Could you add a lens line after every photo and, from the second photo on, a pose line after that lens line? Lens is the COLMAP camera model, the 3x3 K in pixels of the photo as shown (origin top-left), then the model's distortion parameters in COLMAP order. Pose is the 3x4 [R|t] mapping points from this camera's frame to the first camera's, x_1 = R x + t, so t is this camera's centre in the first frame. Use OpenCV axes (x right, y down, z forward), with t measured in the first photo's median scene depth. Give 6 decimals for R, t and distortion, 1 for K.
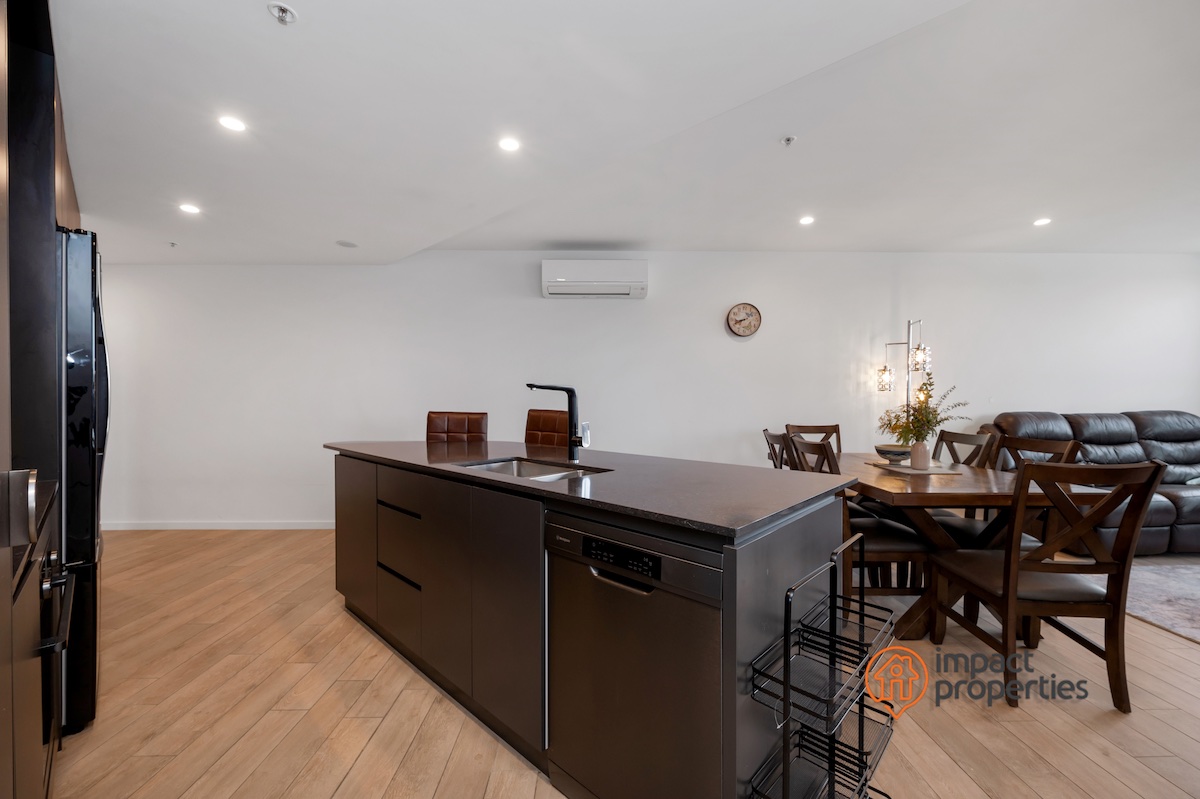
lens RADIAL K [[470.2, 0, 600.0], [0, 470.2, 399.5], [0, 0, 1]] dist [-0.001489, -0.000628]
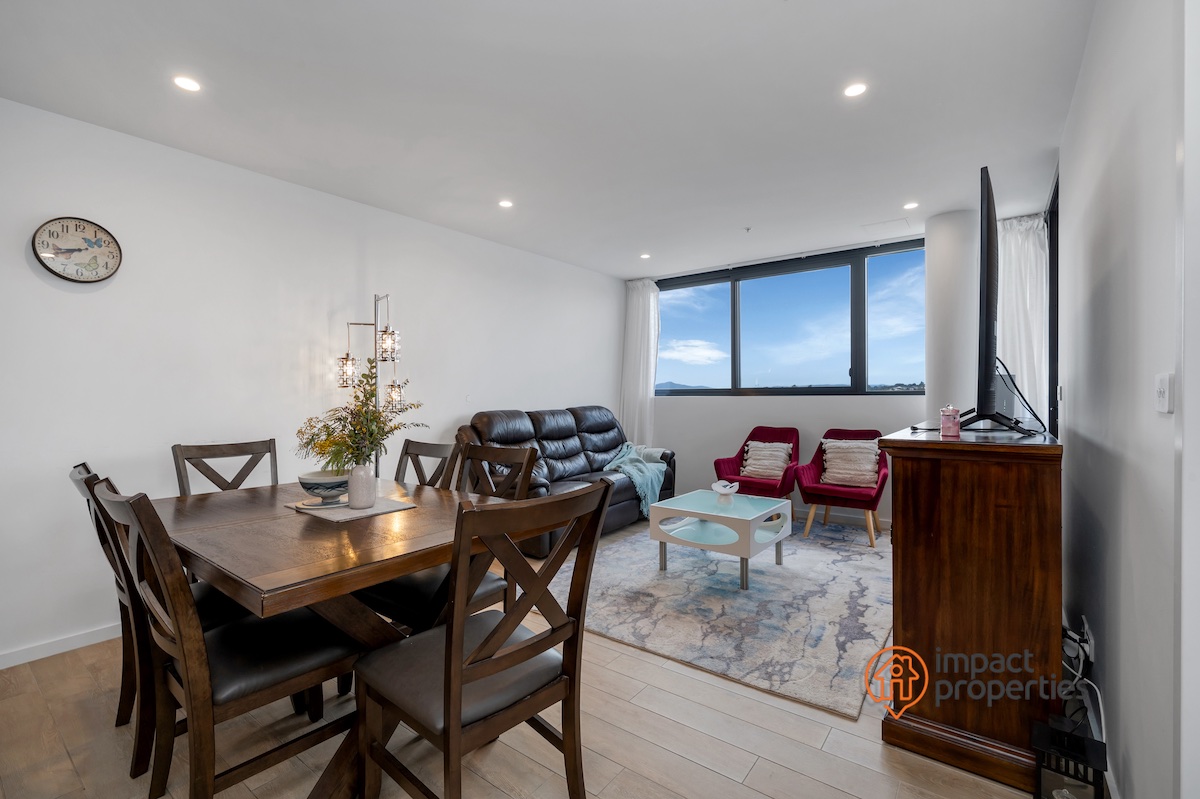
lens RADIAL K [[529.8, 0, 600.0], [0, 529.8, 399.5], [0, 0, 1]] dist [-0.000249, -0.000041]
pose [[0.616258, -0.013844, 0.787423, 0.209013], [0.013736, 0.999882, 0.006830, -0.000511], [-0.787425, 0.006607, 0.616376, 0.195797]]
